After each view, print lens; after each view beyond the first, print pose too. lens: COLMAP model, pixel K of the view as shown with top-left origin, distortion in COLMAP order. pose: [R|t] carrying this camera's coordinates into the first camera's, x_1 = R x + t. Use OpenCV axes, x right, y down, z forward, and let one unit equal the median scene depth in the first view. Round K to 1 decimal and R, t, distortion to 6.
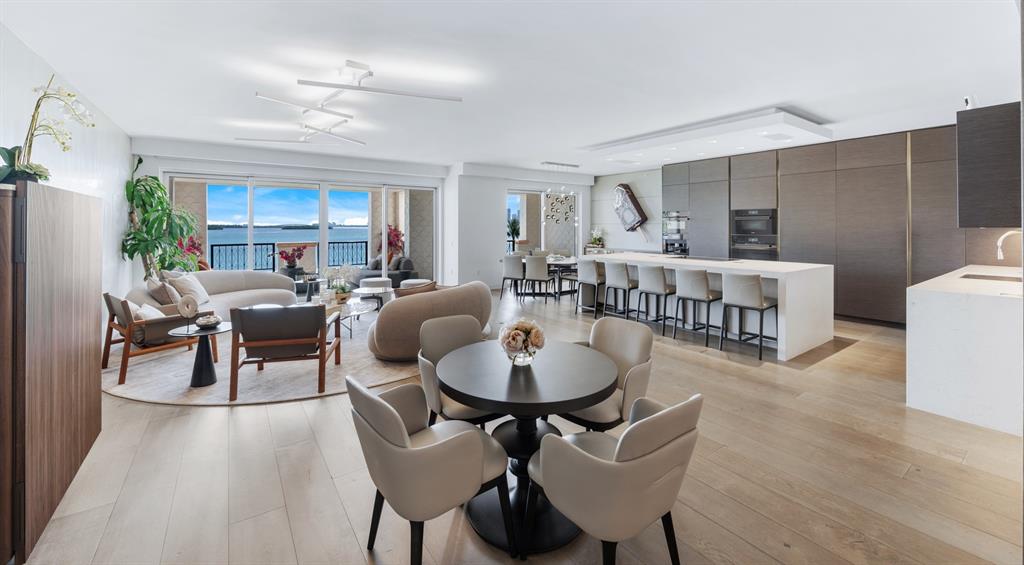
lens RADIAL K [[403.8, 0, 510.6], [0, 403.8, 223.8], [0, 0, 1]] dist [-0.000806, -0.000139]
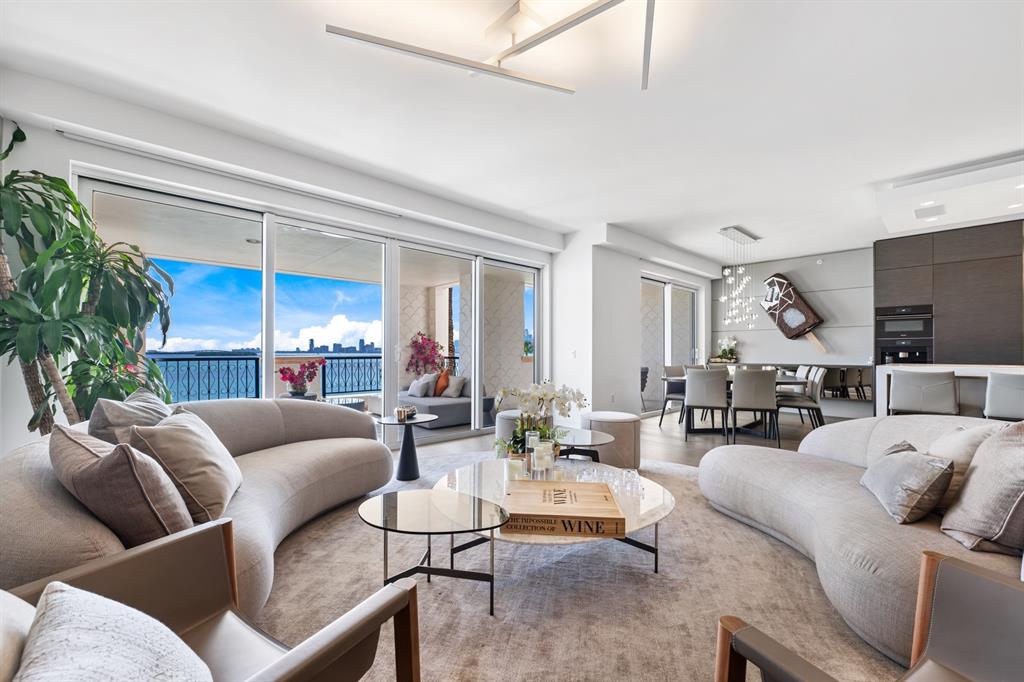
lens RADIAL K [[412.6, 0, 507.5], [0, 412.6, 349.7], [0, 0, 1]] dist [-0.001621, -0.000378]
pose [[0.991331, 0.001936, 0.131372, -0.385782], [-0.001887, 0.999998, -0.000498, 0.049339], [-0.131373, 0.000246, 0.991333, 0.418609]]
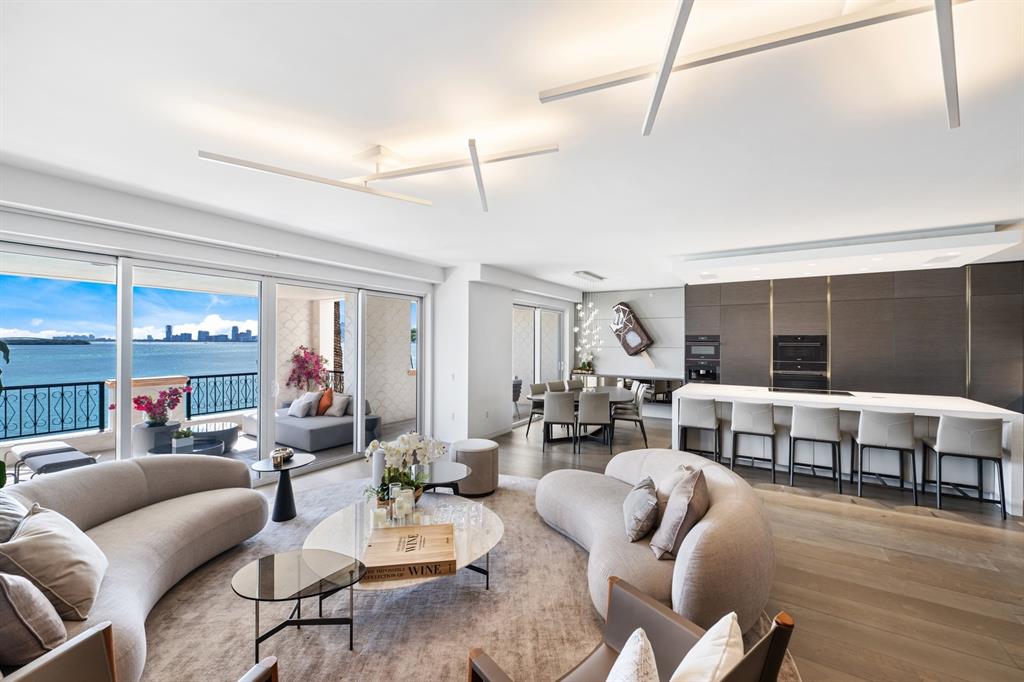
lens RADIAL K [[403.2, 0, 512.0], [0, 403.2, 341.0], [0, 0, 1]] dist [-0.001477, -0.000679]
pose [[0.923158, 0.004325, 0.384397, -0.370544], [-0.005949, 0.999978, 0.003036, -0.018894], [-0.384375, -0.005090, 0.923163, 0.346034]]
